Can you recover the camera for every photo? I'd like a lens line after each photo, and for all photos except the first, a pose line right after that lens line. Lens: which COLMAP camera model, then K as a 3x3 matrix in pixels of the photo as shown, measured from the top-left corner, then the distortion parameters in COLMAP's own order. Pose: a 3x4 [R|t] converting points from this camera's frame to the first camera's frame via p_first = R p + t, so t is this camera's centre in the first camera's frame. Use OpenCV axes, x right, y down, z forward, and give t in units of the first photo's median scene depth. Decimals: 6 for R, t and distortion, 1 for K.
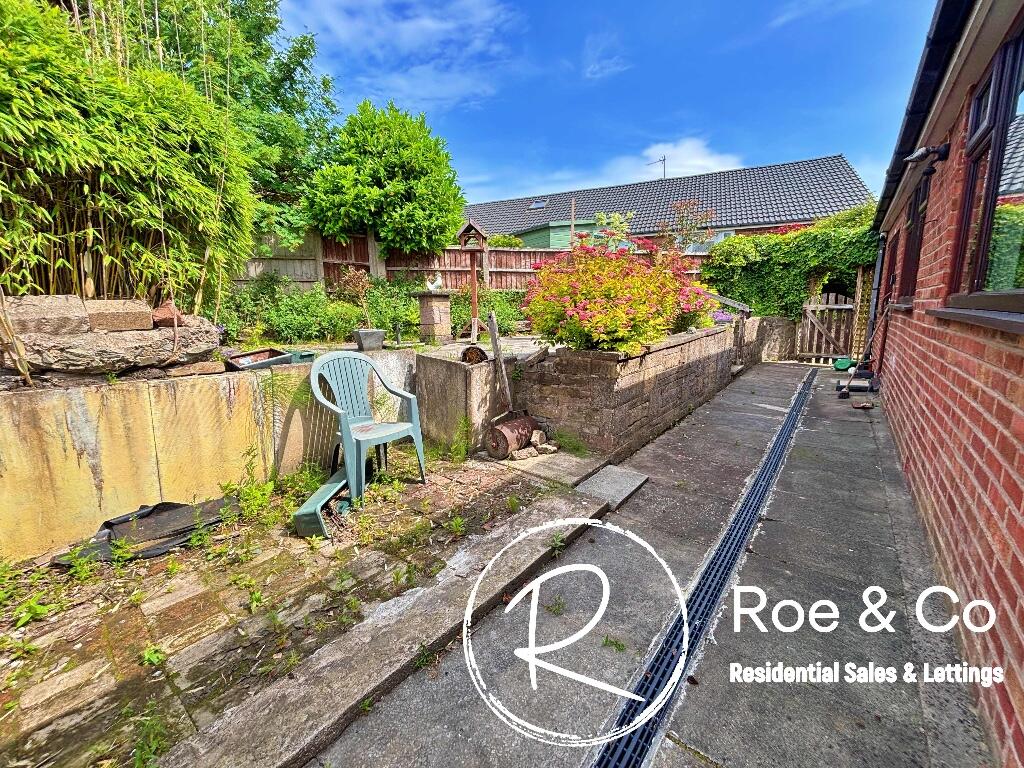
lens RADIAL K [[412.0, 0, 510.4], [0, 412.0, 384.8], [0, 0, 1]] dist [-0.002003, -0.000303]
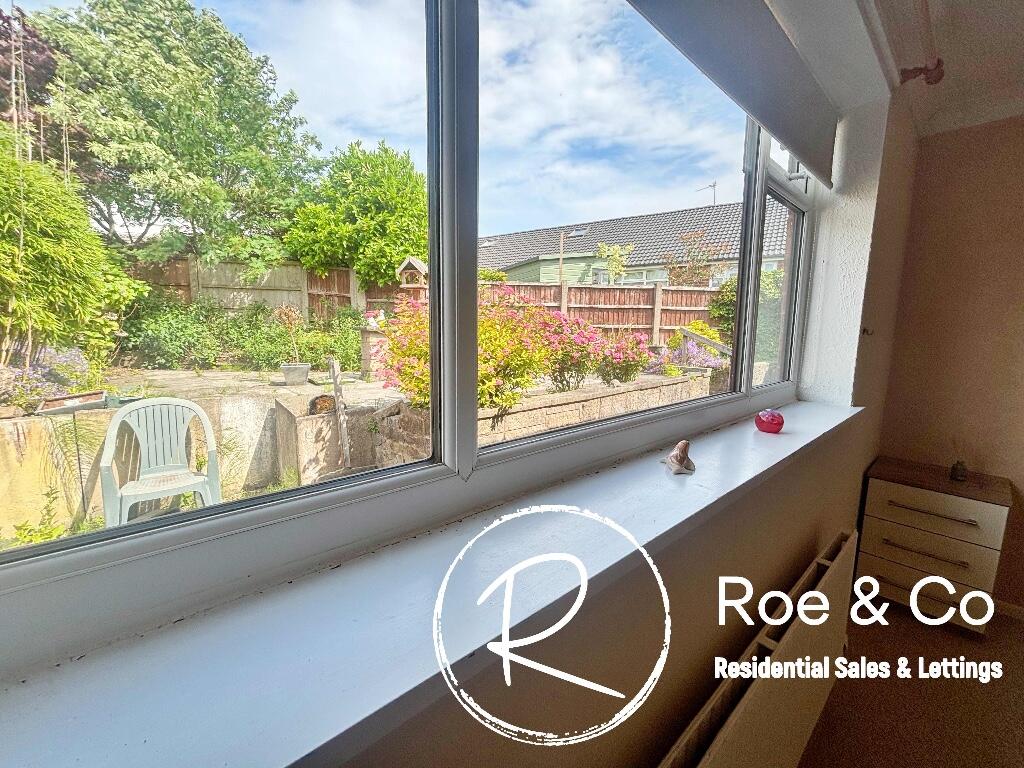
lens RADIAL K [[412.0, 0, 512.9], [0, 412.0, 377.1], [0, 0, 1]] dist [-0.002003, -0.000303]
pose [[0.985640, 0.052272, -0.160569, 0.258301], [-0.063051, 0.996034, -0.062783, -0.053486], [0.156650, 0.072005, 0.985026, 0.060683]]
